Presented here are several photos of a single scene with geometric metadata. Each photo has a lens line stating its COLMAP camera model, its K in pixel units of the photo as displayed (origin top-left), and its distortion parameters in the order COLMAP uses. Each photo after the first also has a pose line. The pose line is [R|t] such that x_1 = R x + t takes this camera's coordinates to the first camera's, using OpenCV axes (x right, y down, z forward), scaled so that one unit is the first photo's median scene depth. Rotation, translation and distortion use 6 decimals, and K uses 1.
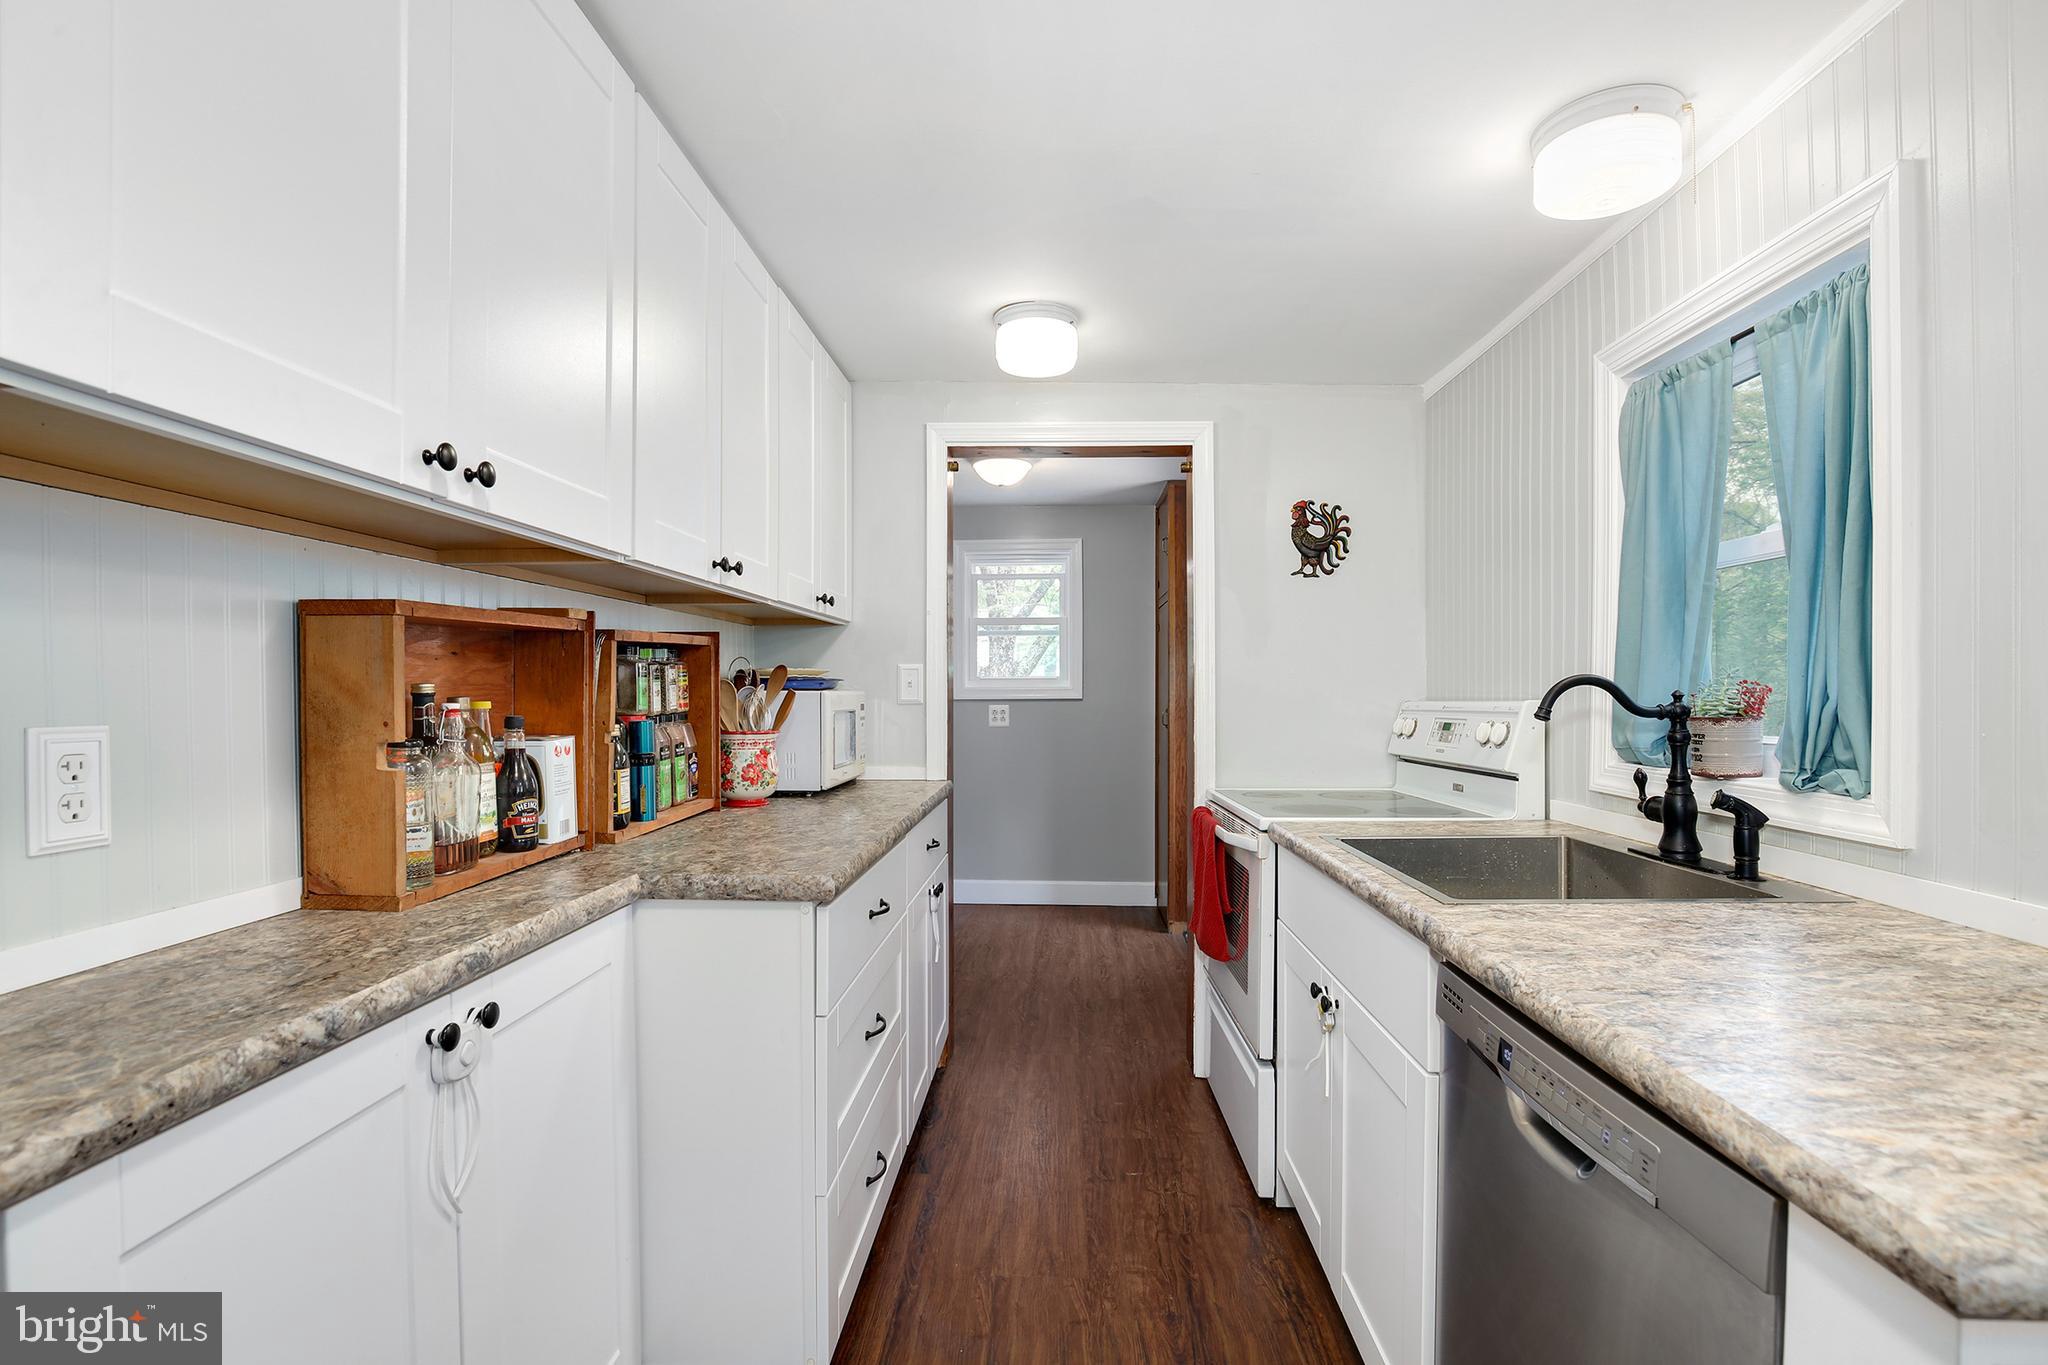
lens RADIAL K [[951.4, 0, 1026.5], [0, 951.4, 700.7], [0, 0, 1]] dist [-0.038333, 0.007391]
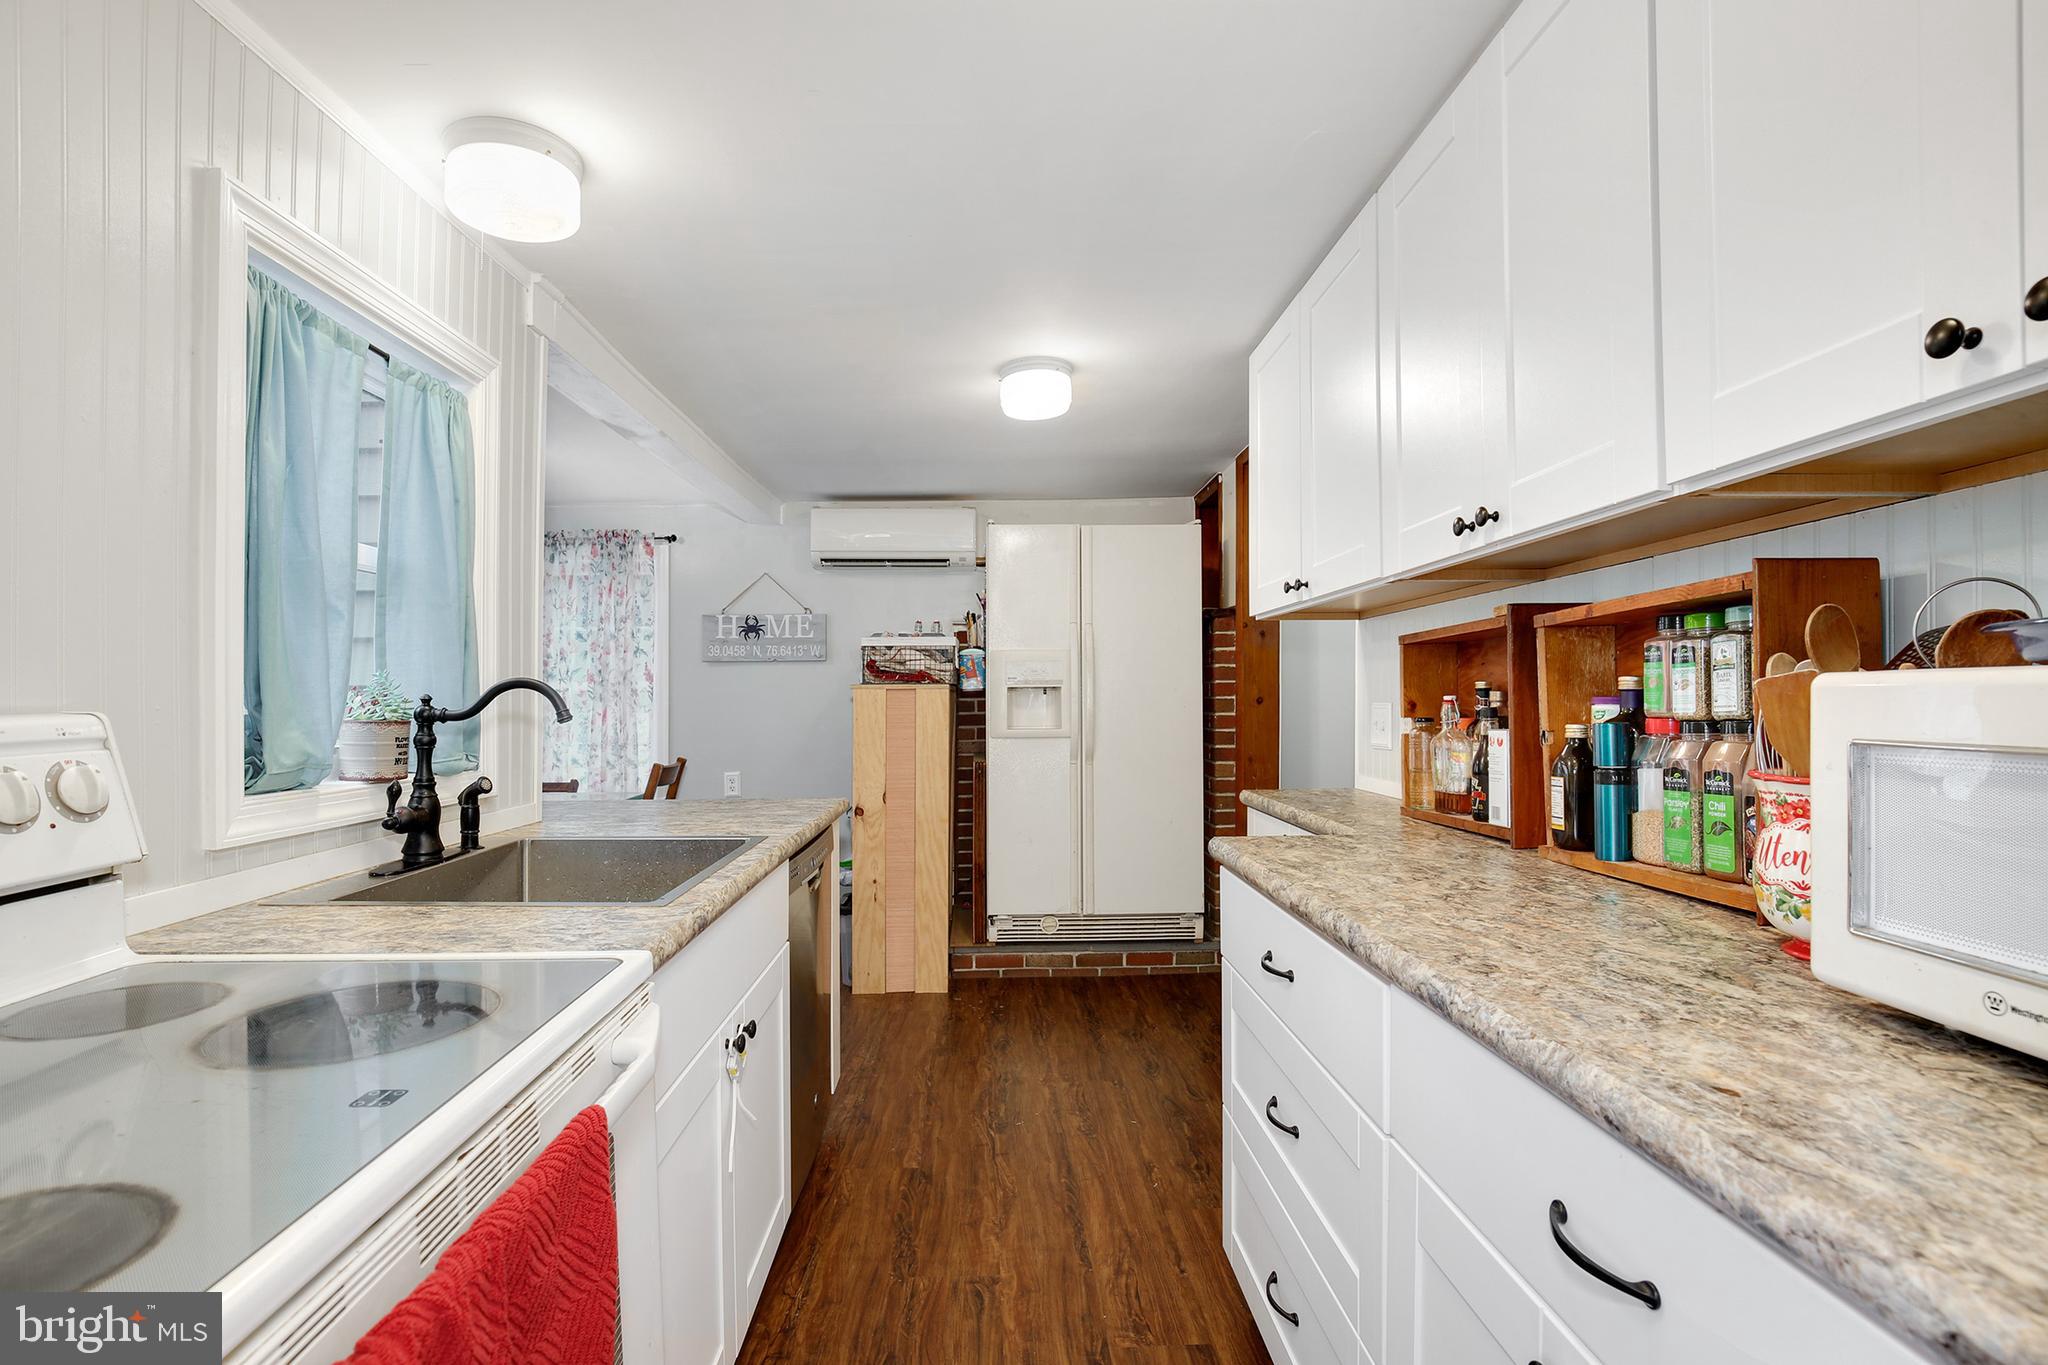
lens RADIAL K [[951.4, 0, 1021.8], [0, 951.4, 689.5], [0, 0, 1]] dist [-0.038333, 0.007391]
pose [[-0.996416, 0.006669, -0.084321, 0.137653], [0.007260, 0.999951, -0.006704, -0.003781], [0.084273, -0.007292, -0.996416, 1.994854]]
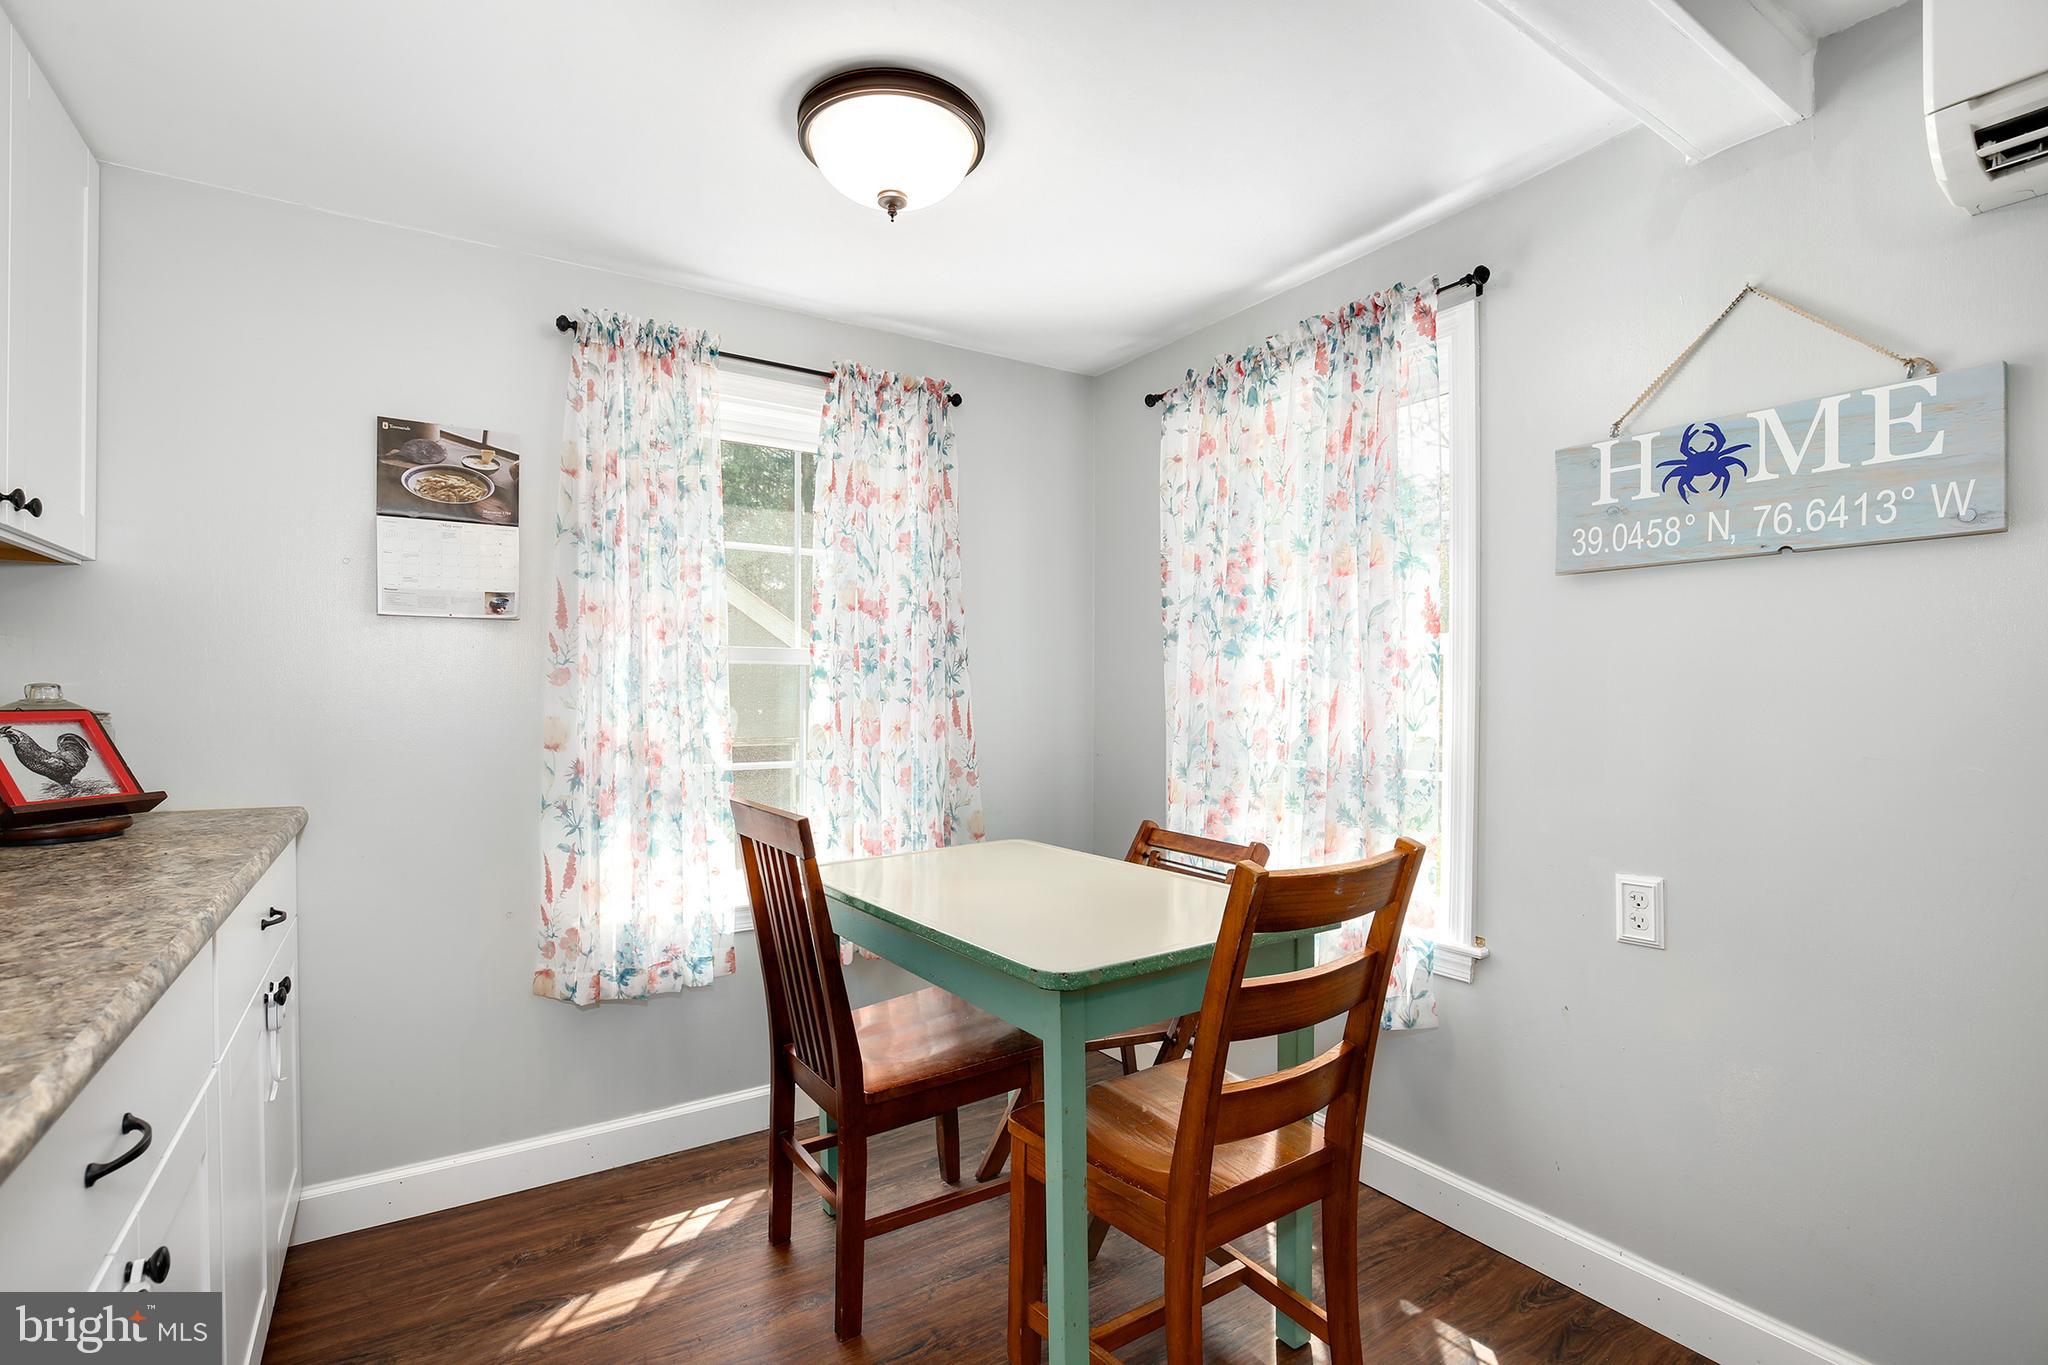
lens RADIAL K [[951.4, 0, 1012.0], [0, 951.4, 693.9], [0, 0, 1]] dist [-0.038333, 0.007391]
pose [[-0.590688, -0.000664, 0.806900, 0.215572], [0.003246, 0.999990, 0.003199, 0.004332], [-0.806894, 0.004509, -0.590680, 1.355801]]
